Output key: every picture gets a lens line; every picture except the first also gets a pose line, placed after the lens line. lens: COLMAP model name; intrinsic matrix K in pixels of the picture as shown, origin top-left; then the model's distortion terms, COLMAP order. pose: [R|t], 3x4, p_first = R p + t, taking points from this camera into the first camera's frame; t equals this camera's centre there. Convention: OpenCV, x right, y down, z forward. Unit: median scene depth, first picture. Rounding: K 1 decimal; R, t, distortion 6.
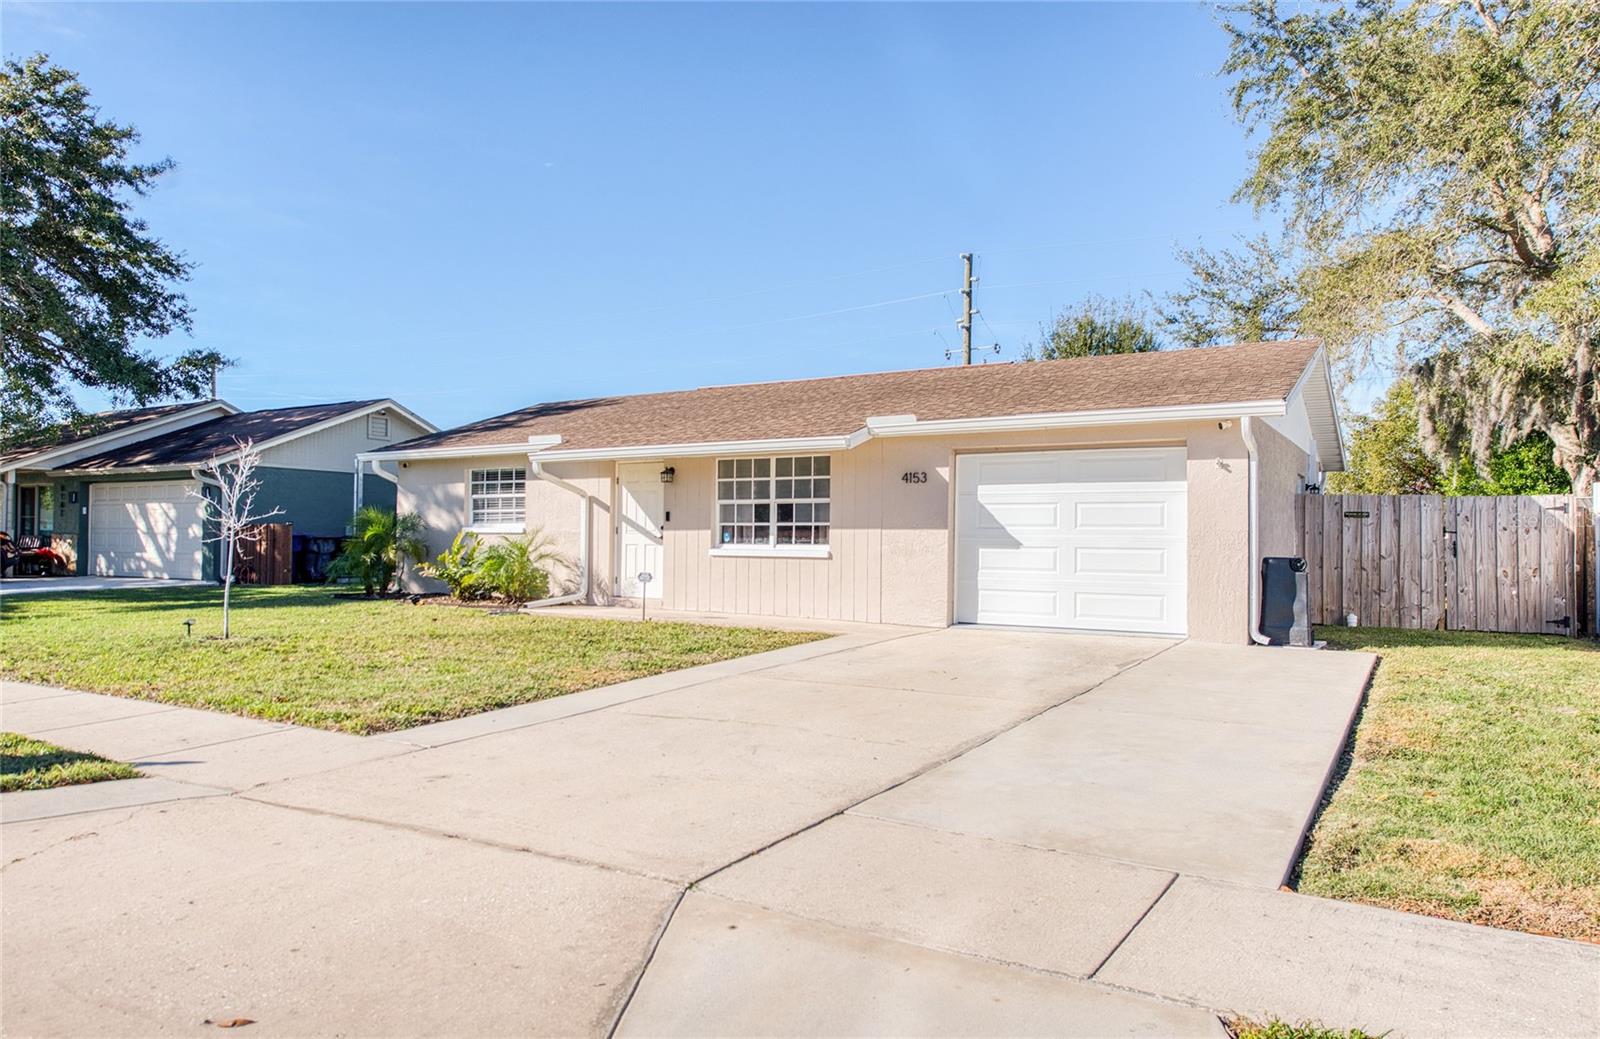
lens RADIAL K [[1113.4, 0, 800.0], [0, 1113.4, 519.5], [0, 0, 1]] dist [-0.001241, -0.000919]
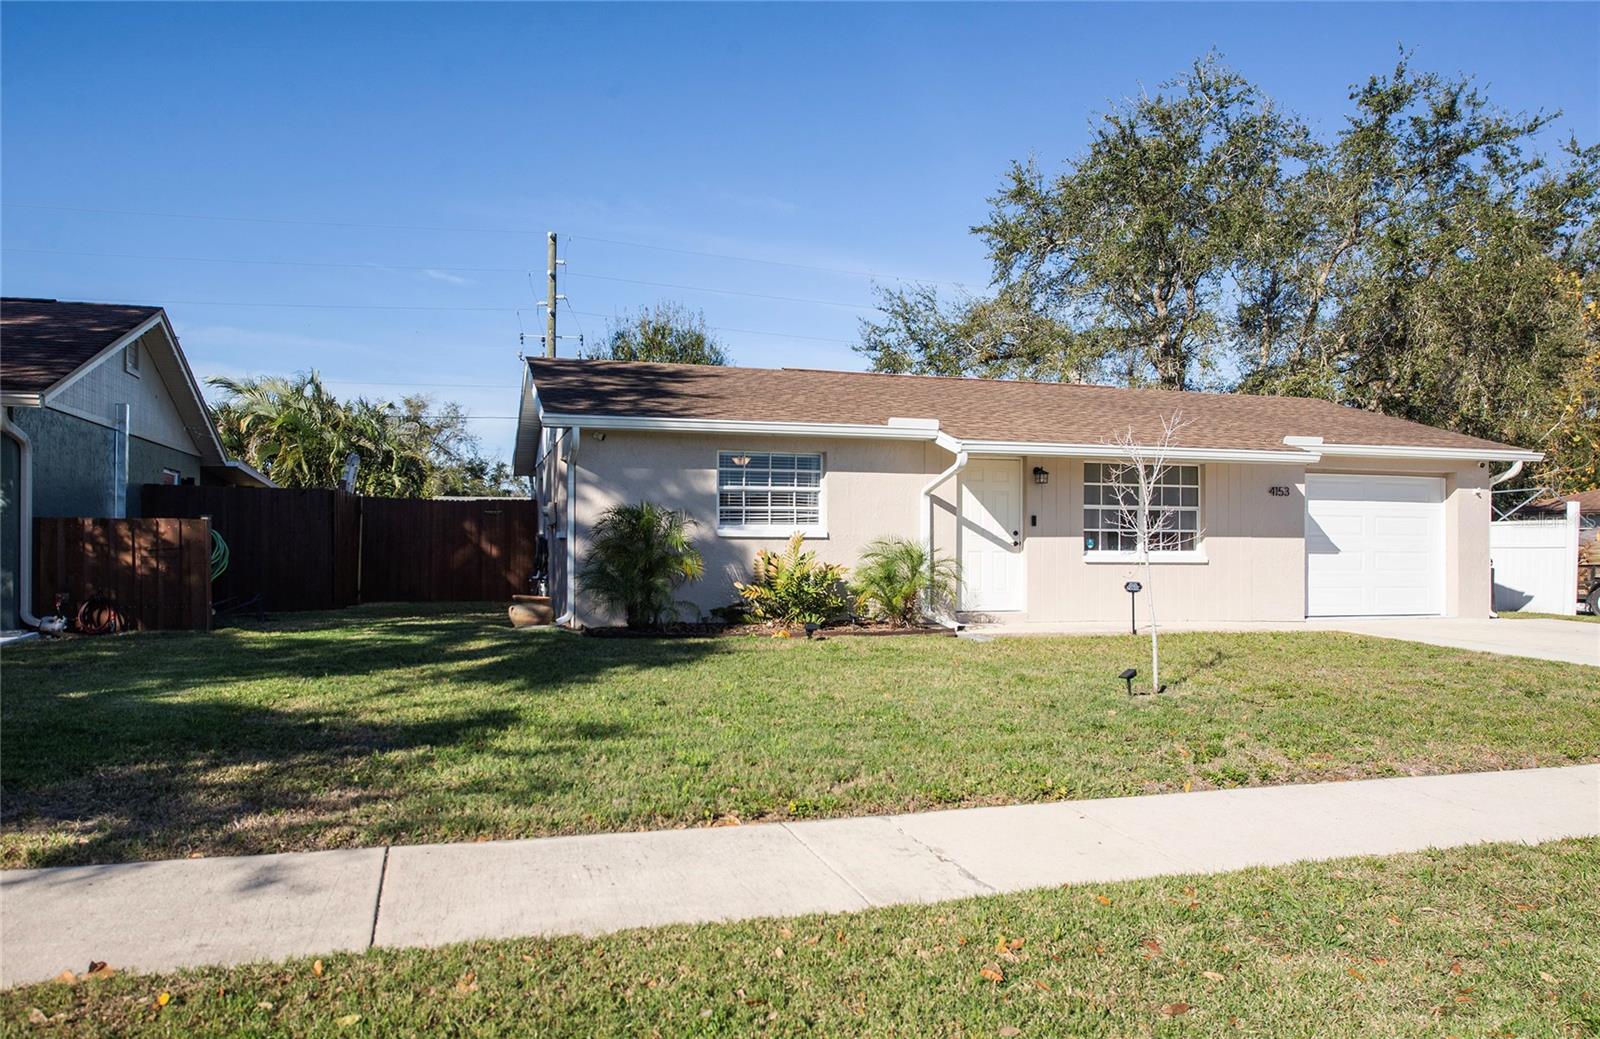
lens RADIAL K [[1113.4, 0, 800.0], [0, 1113.4, 519.5], [0, 0, 1]] dist [-0.001241, -0.000919]
pose [[0.658462, 0.015878, 0.752446, -0.931191], [-0.015393, 0.999852, -0.007628, 0.005994], [-0.752456, -0.006560, 0.658610, 0.546166]]
